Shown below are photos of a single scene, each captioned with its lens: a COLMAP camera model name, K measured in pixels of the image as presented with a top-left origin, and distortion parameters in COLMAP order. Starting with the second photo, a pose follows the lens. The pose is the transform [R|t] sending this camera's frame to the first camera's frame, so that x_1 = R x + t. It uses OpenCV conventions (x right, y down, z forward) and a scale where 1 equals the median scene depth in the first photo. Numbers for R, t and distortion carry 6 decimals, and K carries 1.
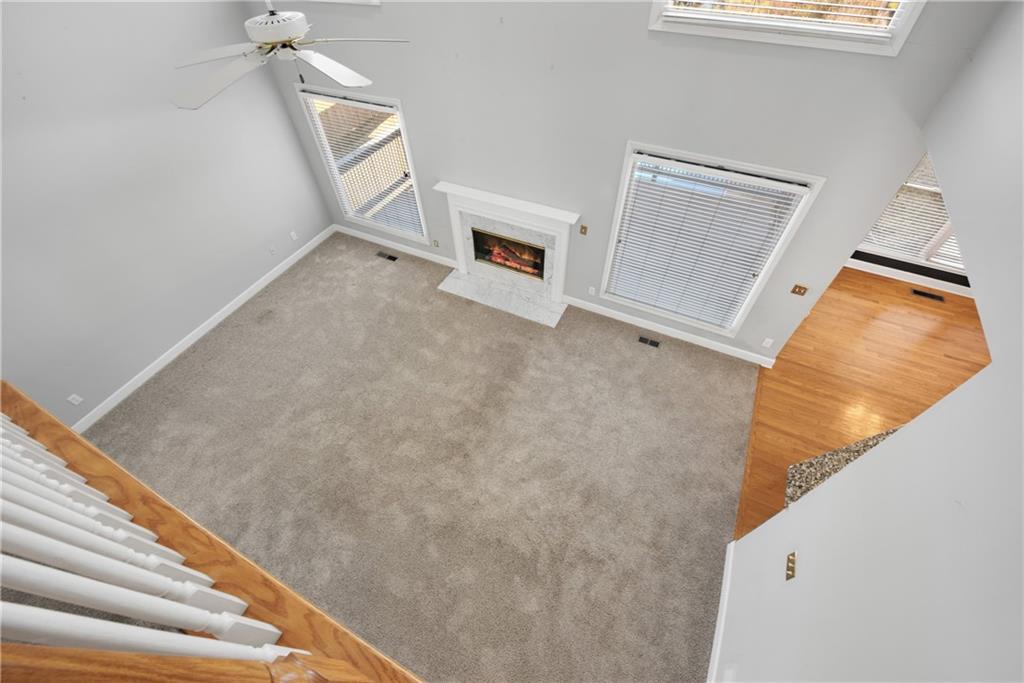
lens RADIAL K [[411.2, 0, 512.0], [0, 411.2, 341.5], [0, 0, 1]] dist [-0.000151, -0.000074]
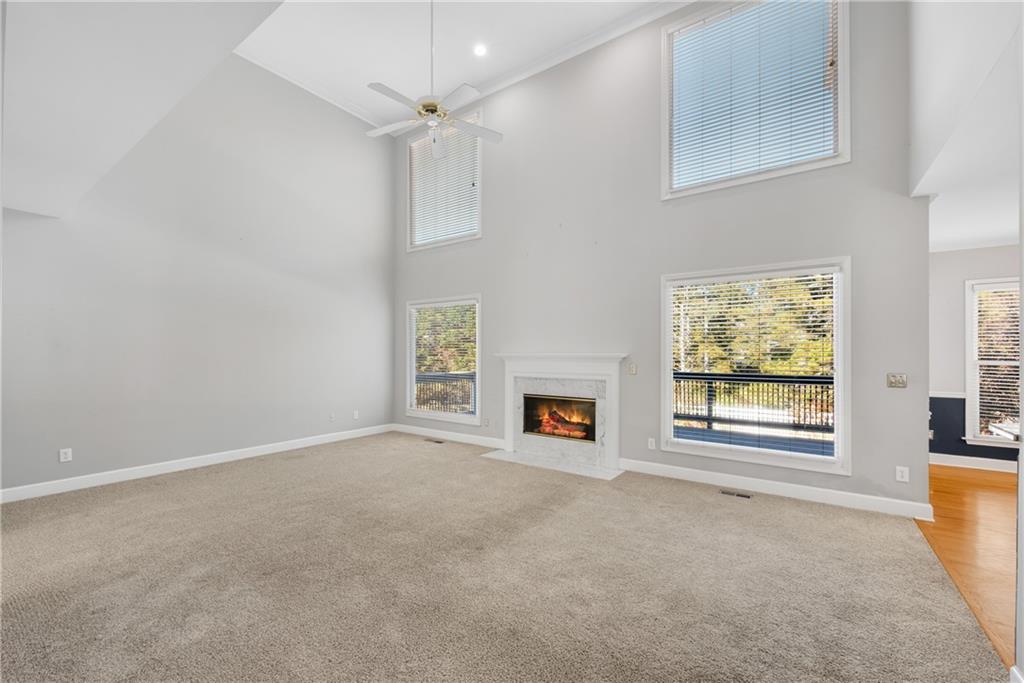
lens RADIAL K [[416.7, 0, 512.6], [0, 416.7, 353.6], [0, 0, 1]] dist [0.012212, -0.000051]
pose [[0.988642, 0.025767, -0.148066, 0.026977], [-0.129039, 0.650596, -0.748381, 0.447851], [0.077047, 0.758987, 0.646531, 0.245753]]
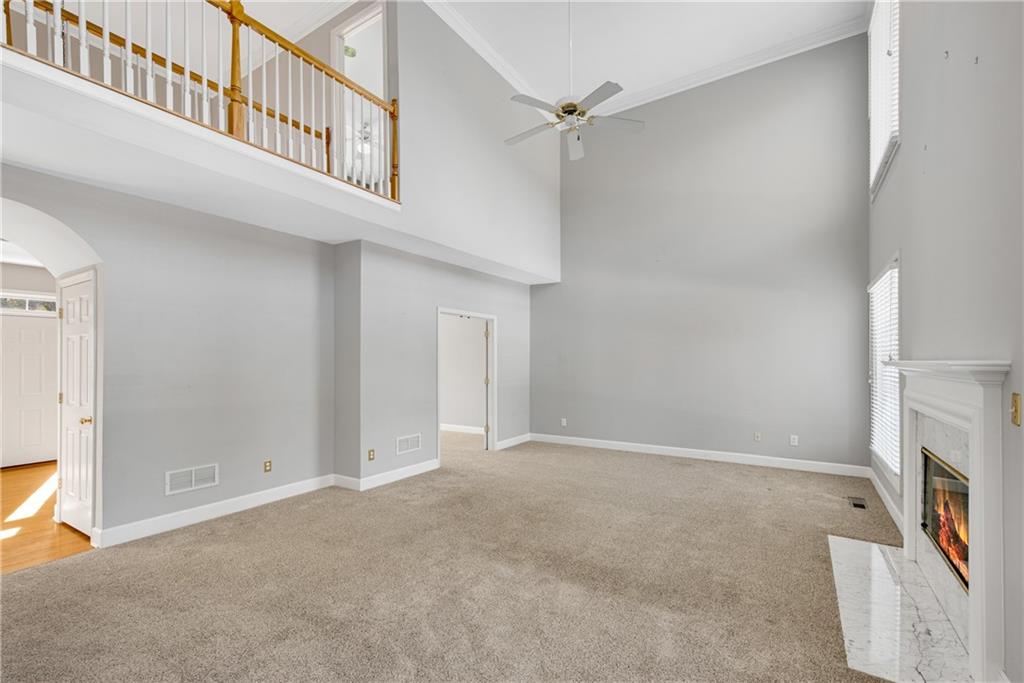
lens RADIAL K [[454.2, 0, 513.6], [0, 454.2, 357.6], [0, 0, 1]] dist [0.001456, 0.000072]
pose [[-0.110168, 0.018697, -0.993737, 0.511112], [-0.750756, 0.653636, 0.095529, -0.030663], [0.651328, 0.756578, -0.057973, 0.631375]]
